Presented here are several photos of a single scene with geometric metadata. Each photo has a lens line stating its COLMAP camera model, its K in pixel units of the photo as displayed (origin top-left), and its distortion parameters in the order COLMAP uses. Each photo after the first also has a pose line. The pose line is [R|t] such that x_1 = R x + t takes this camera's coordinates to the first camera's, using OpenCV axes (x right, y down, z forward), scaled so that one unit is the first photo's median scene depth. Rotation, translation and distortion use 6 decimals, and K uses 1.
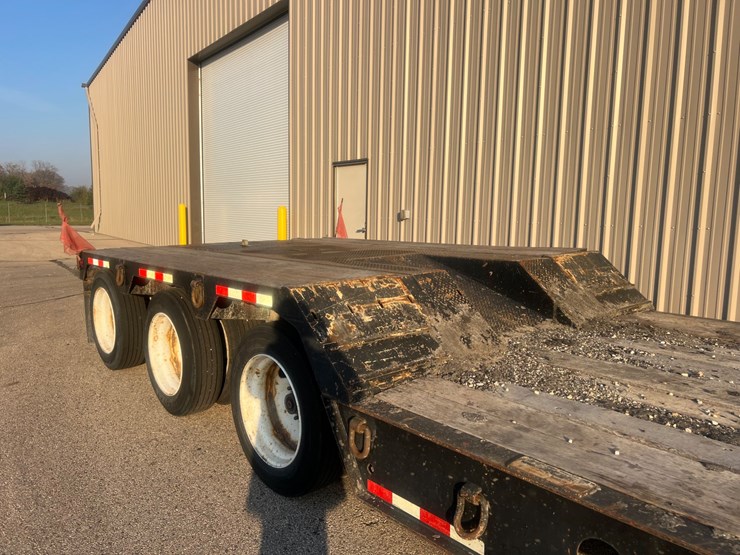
lens RADIAL K [[559.4, 0, 378.7], [0, 559.4, 275.3], [0, 0, 1]] dist [0.068184, -0.072368]
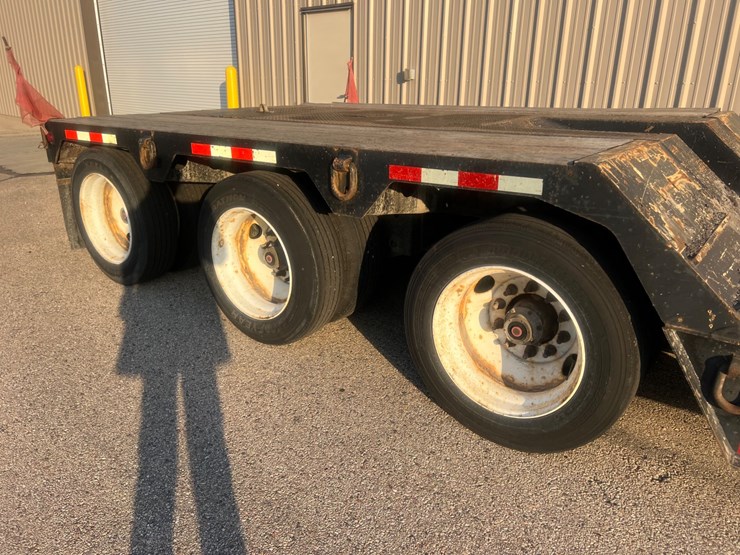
lens RADIAL K [[545.8, 0, 370.0], [0, 545.8, 277.5], [0, 0, 1]] dist [0.025564, -0.000306]
pose [[0.978977, -0.068450, 0.192143, -0.190429], [0.023512, 0.973600, 0.227045, 0.000272], [-0.202612, -0.217754, 0.954742, 0.157803]]
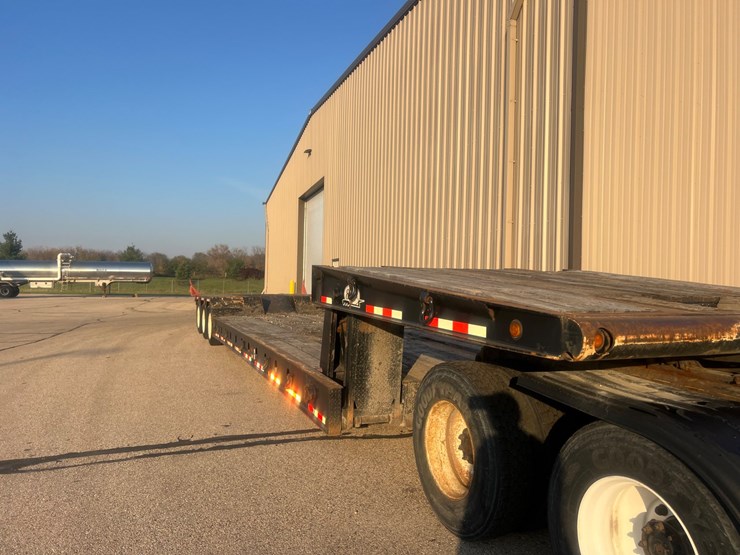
lens RADIAL K [[558.7, 0, 370.0], [0, 558.7, 277.5], [0, 0, 1]] dist [0.069359, -0.079940]
pose [[0.942676, -0.005664, -0.333661, 0.847466], [-0.037670, 0.991659, -0.123260, 0.122789], [0.331576, 0.128764, 0.934600, -0.964934]]
